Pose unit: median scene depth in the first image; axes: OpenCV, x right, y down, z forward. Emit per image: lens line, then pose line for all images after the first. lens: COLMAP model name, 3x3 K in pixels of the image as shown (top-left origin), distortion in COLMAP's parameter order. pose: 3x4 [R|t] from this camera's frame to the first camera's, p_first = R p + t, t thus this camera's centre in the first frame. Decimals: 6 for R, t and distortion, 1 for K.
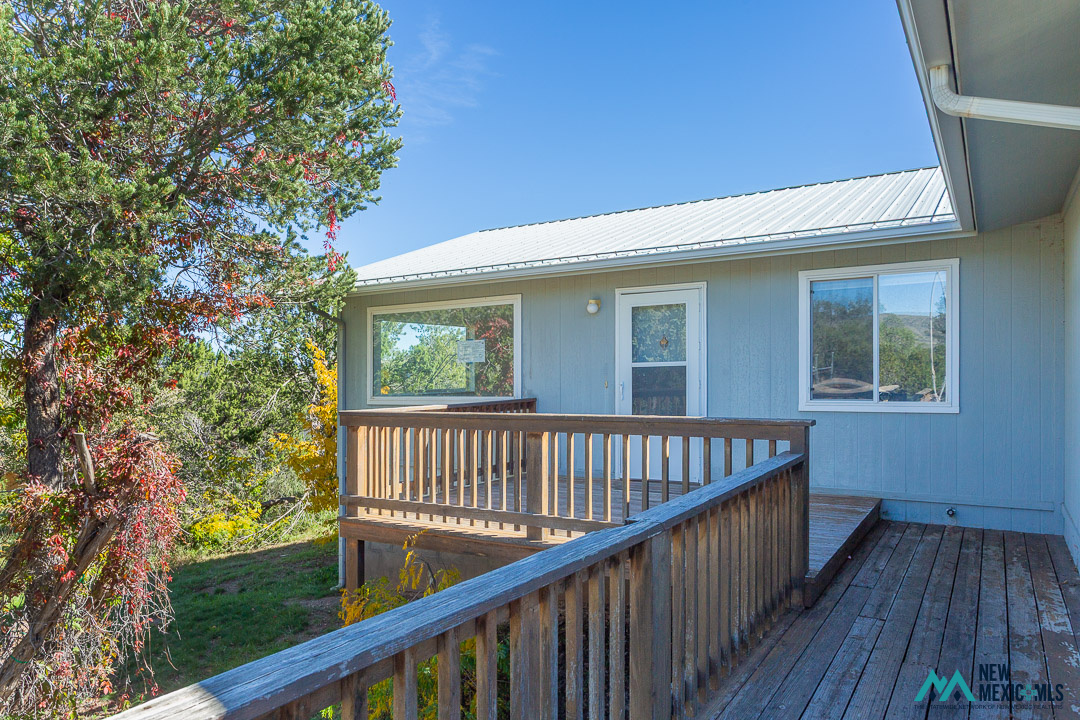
lens RADIAL K [[735.5, 0, 540.0], [0, 735.5, 360.0], [0, 0, 1]] dist [-0.054932, -0.000029]
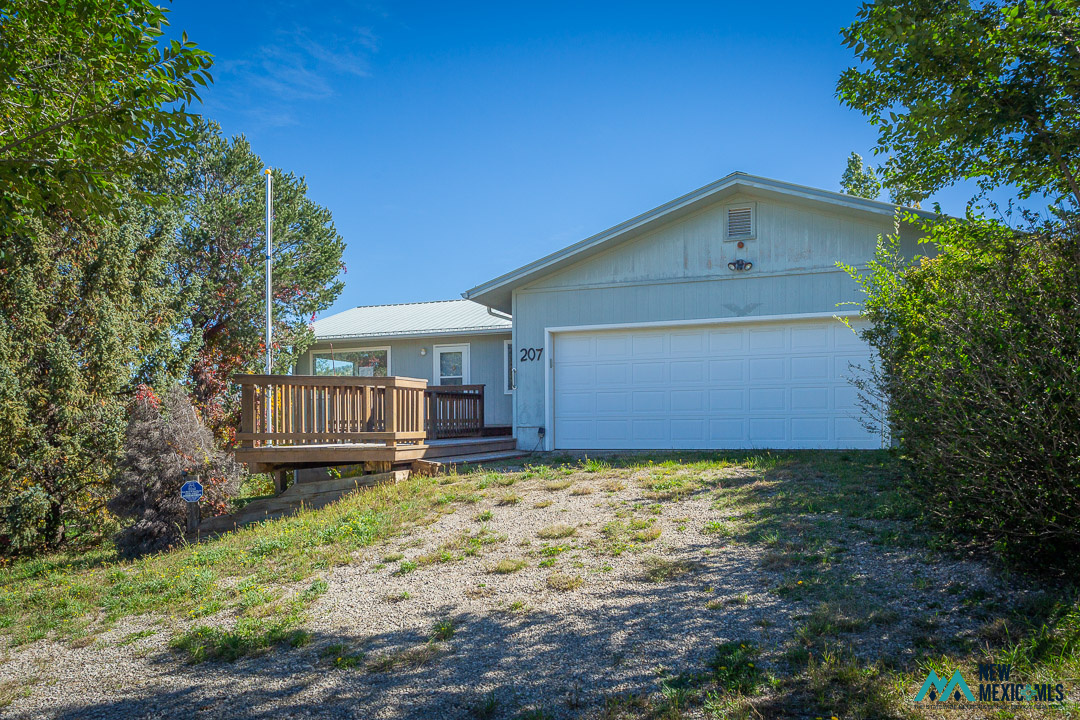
lens RADIAL K [[764.4, 0, 540.0], [0, 764.4, 360.0], [0, 0, 1]] dist [0.001480, -0.000092]
pose [[0.968999, 0.017057, 0.246477, -0.172609], [-0.000525, 0.997754, -0.066982, 0.118489], [-0.247066, 0.064776, 0.966831, -1.486728]]
